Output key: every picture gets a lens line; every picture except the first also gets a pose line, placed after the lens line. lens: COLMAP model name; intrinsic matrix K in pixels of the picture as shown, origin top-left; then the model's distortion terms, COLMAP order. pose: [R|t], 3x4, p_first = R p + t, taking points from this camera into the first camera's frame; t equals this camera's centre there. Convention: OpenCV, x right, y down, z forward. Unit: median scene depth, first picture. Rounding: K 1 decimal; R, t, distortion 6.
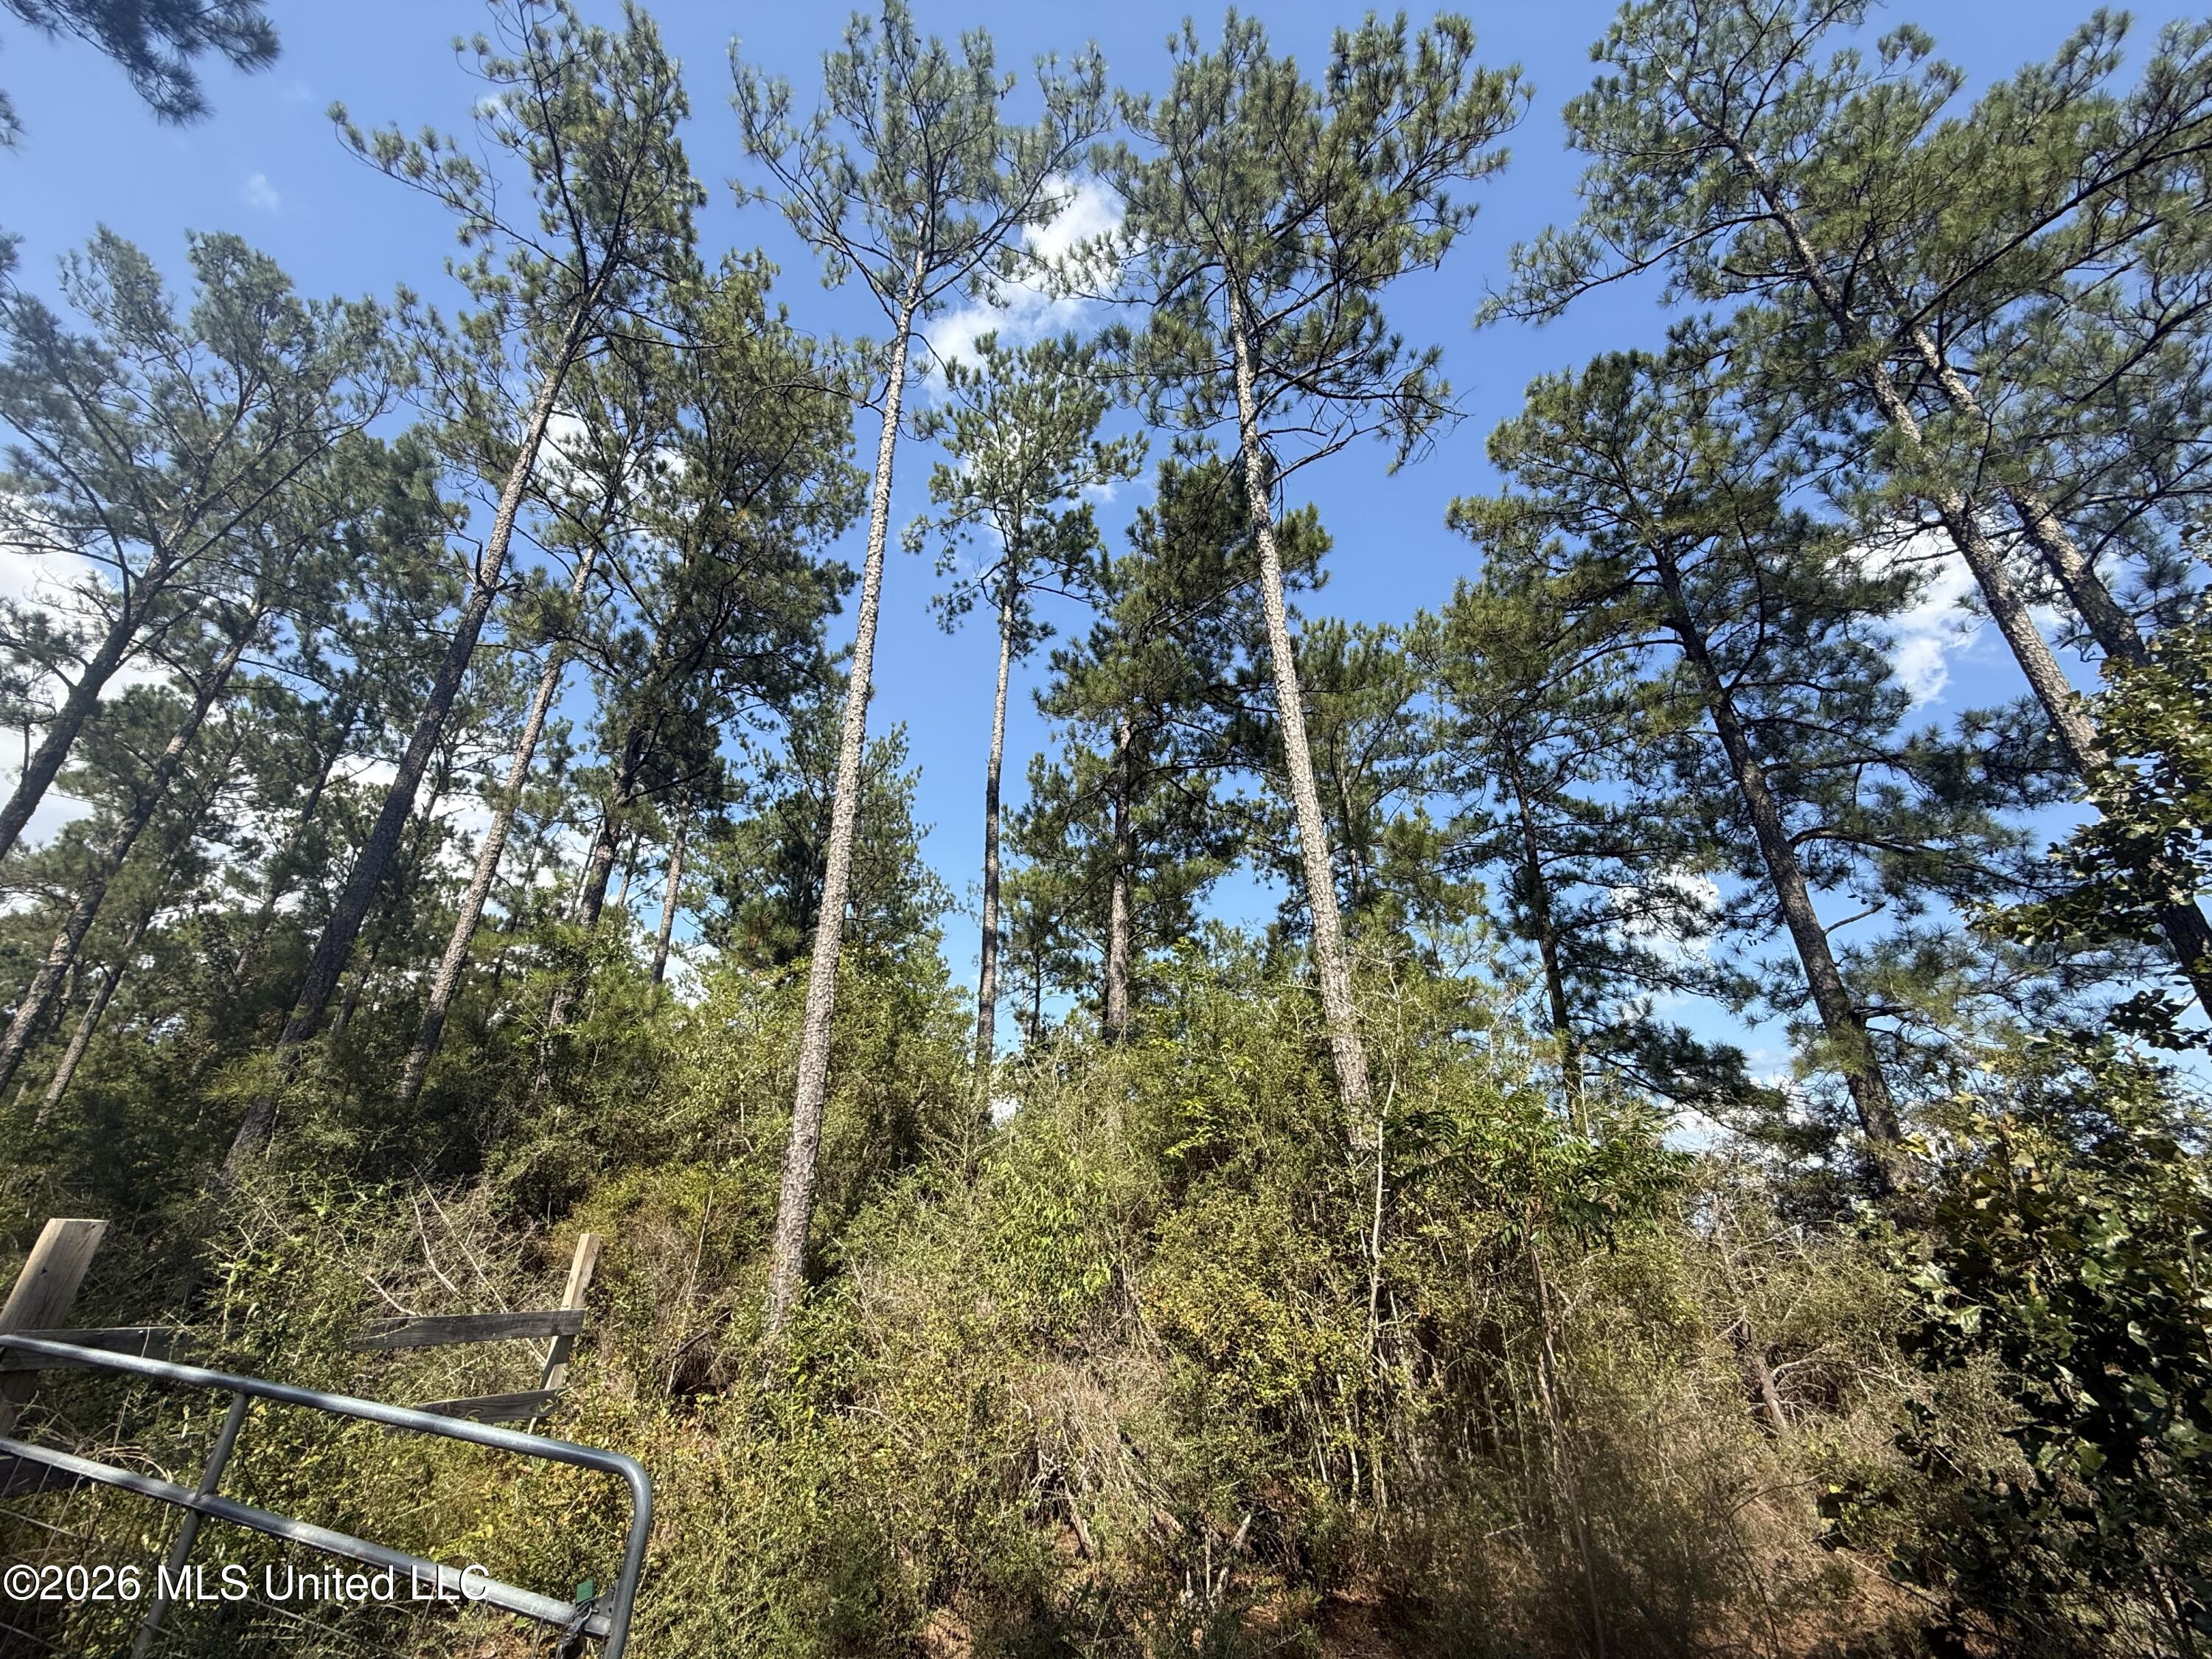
lens RADIAL K [[879.3, 0, 1101.2], [0, 879.3, 829.4], [0, 0, 1]] dist [0.000631, -0.000315]
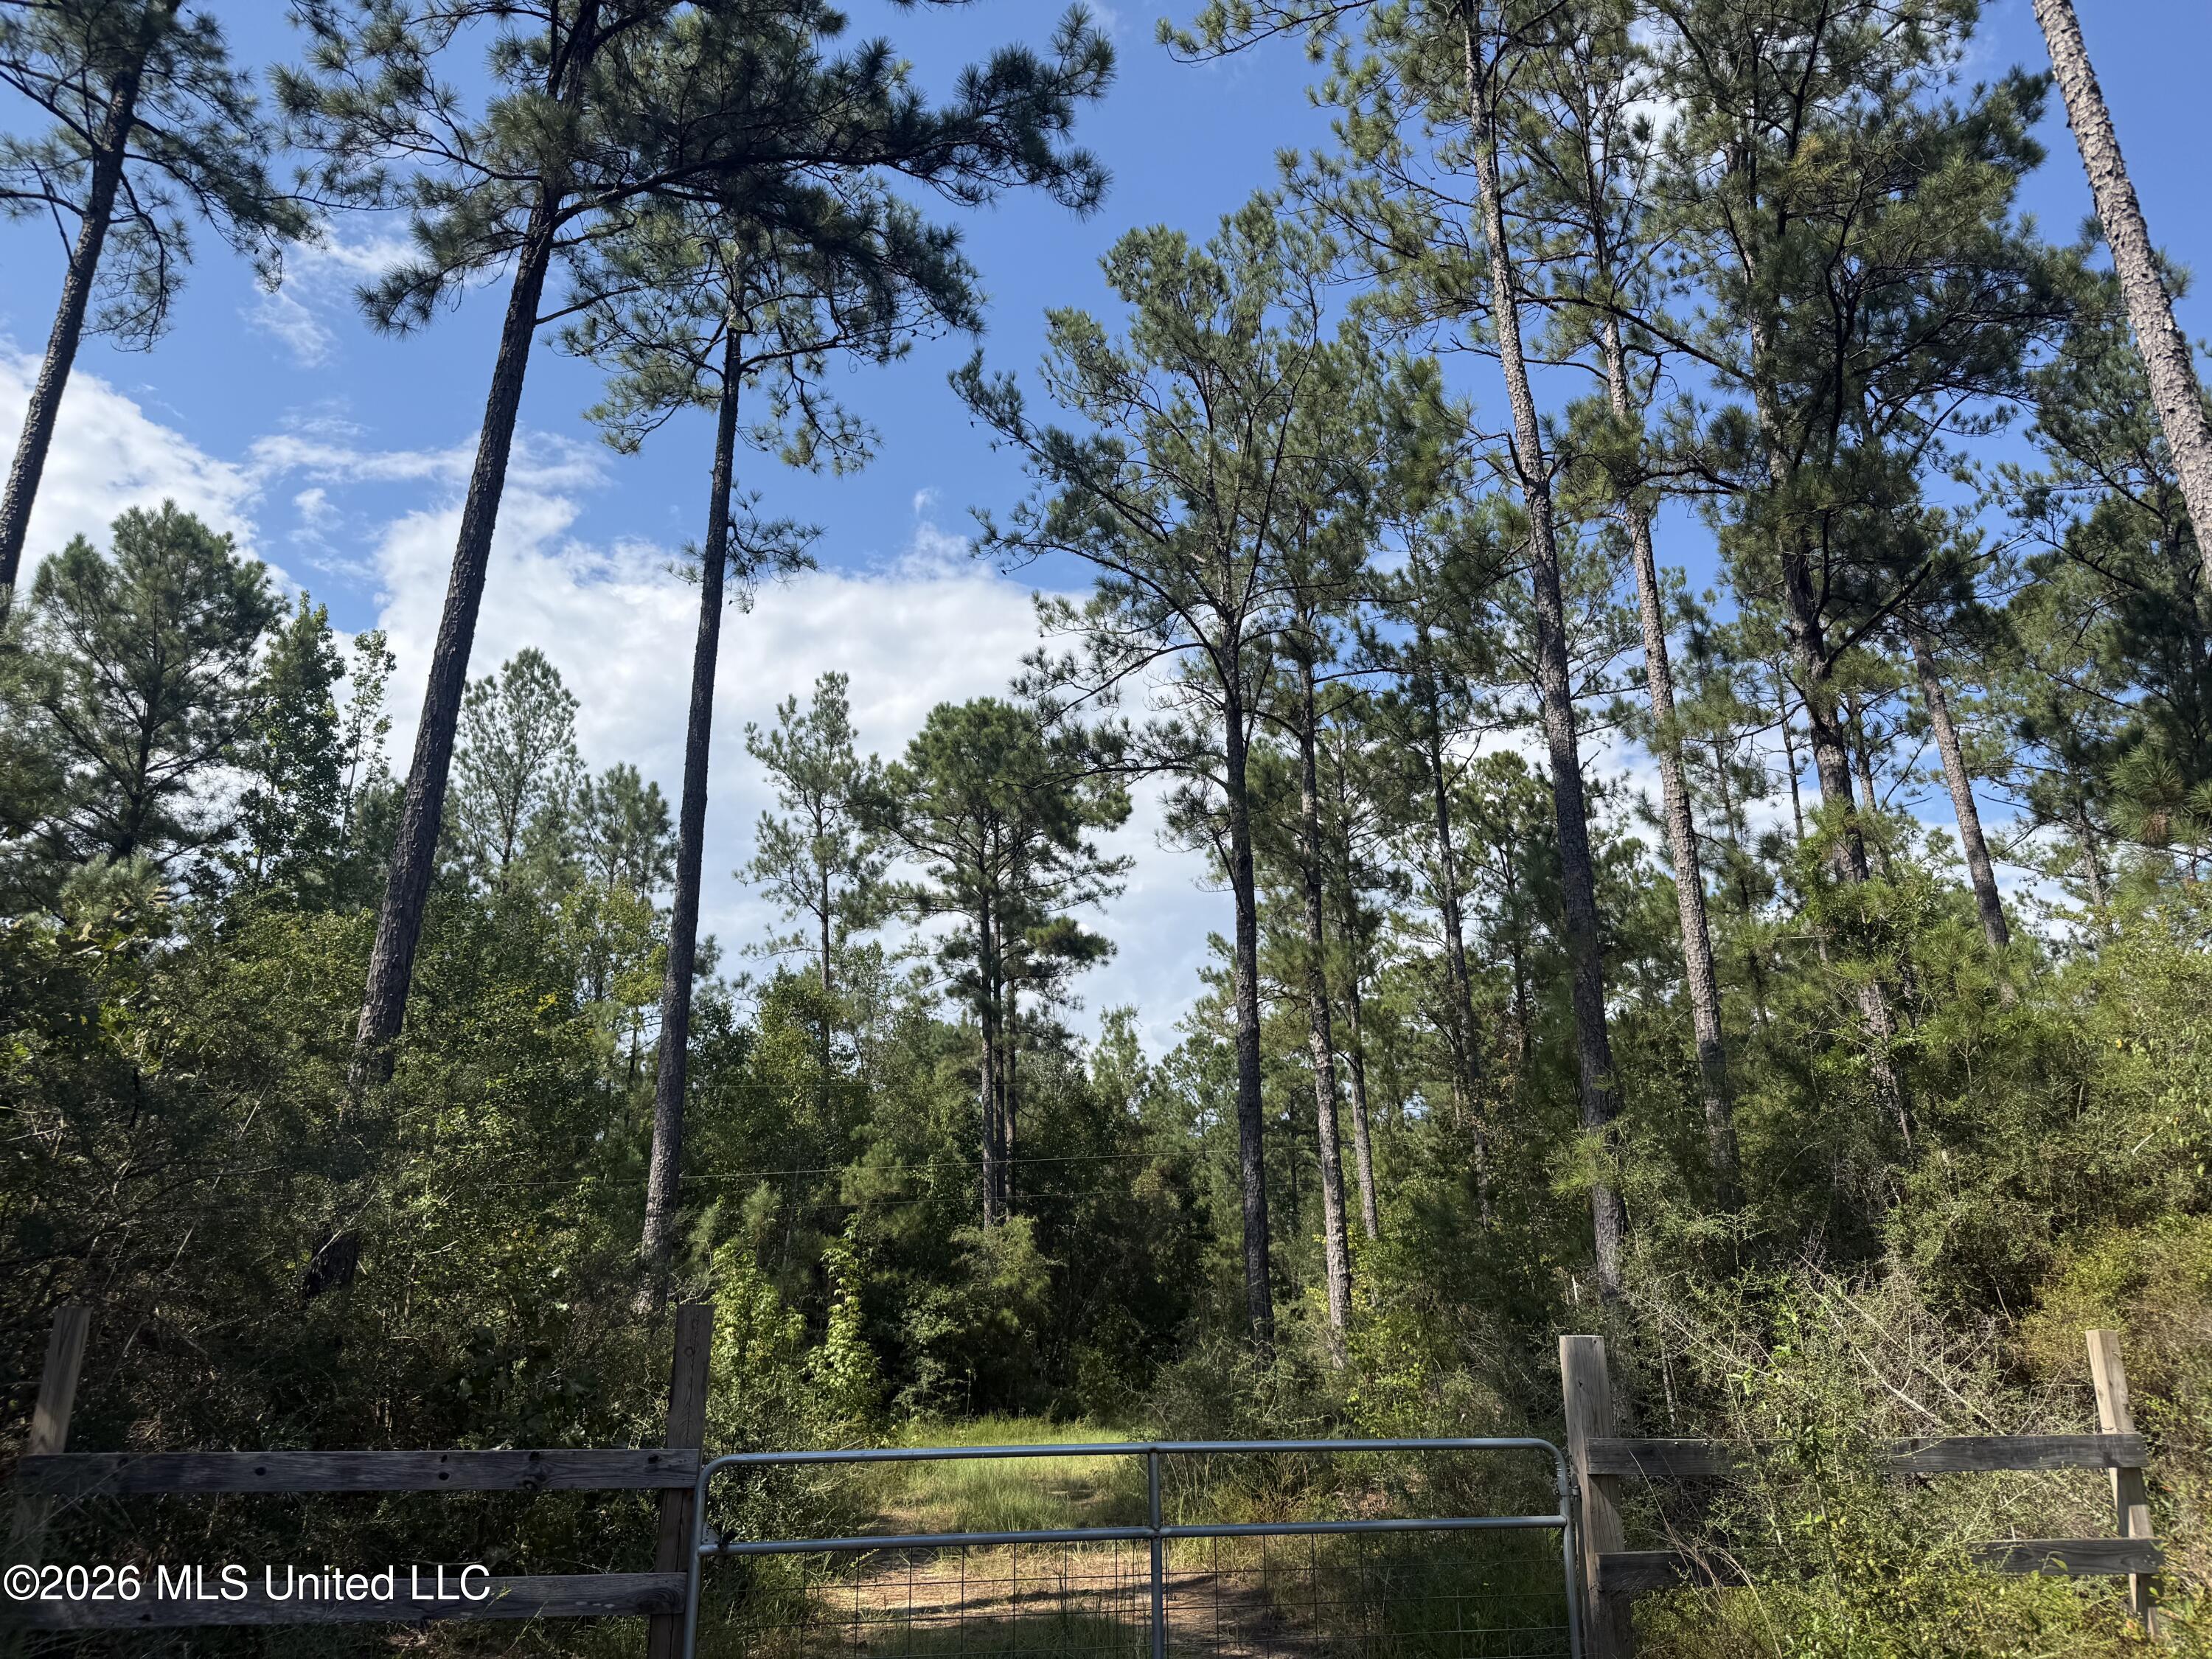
lens RADIAL K [[1541.6, 0, 1111.9], [0, 1541.6, 846.3], [0, 0, 1]] dist [0.113592, -0.167415]
pose [[0.539166, -0.281184, -0.793874, 0.024085], [0.383037, 0.921358, -0.066196, -0.030194], [0.750055, -0.268392, 0.604469, -0.063574]]
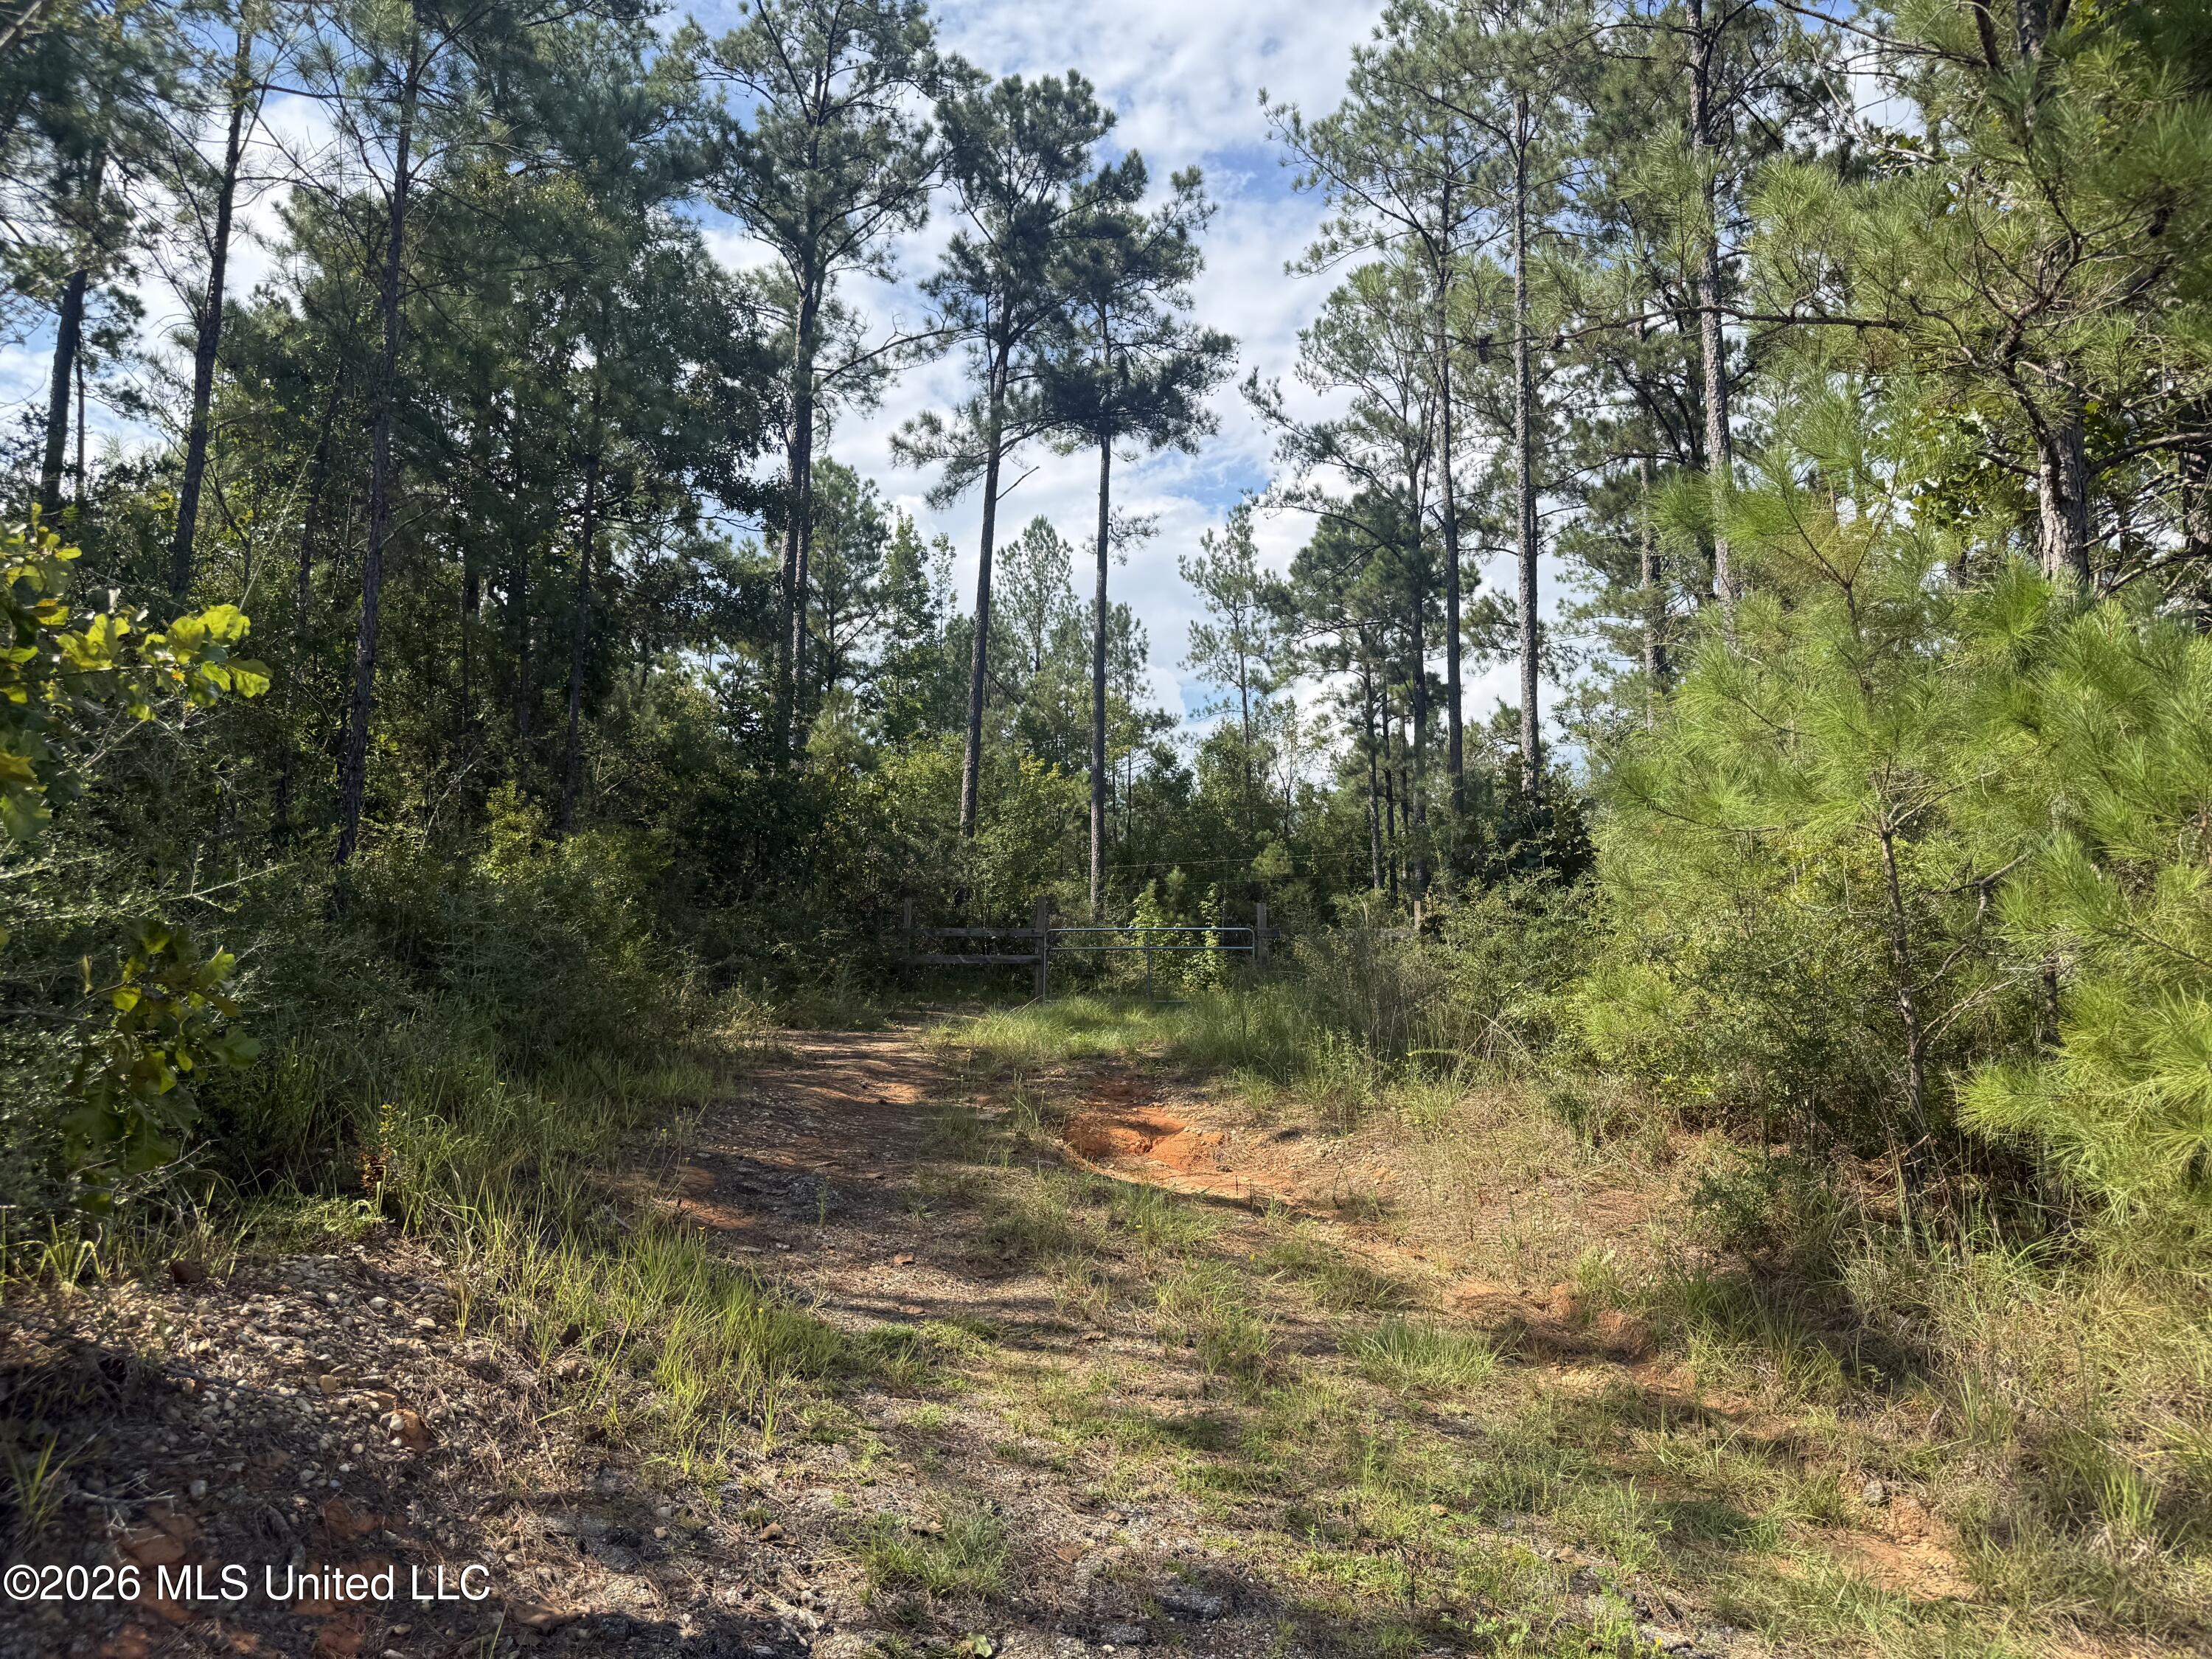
lens RADIAL K [[1536.8, 0, 1115.2], [0, 1536.8, 839.0], [0, 0, 1]] dist [0.079479, -0.093328]
pose [[0.213018, -0.137054, -0.967388, 0.859829], [0.422994, 0.905451, -0.035136, 0.032535], [0.880738, -0.401714, 0.250850, -0.188082]]
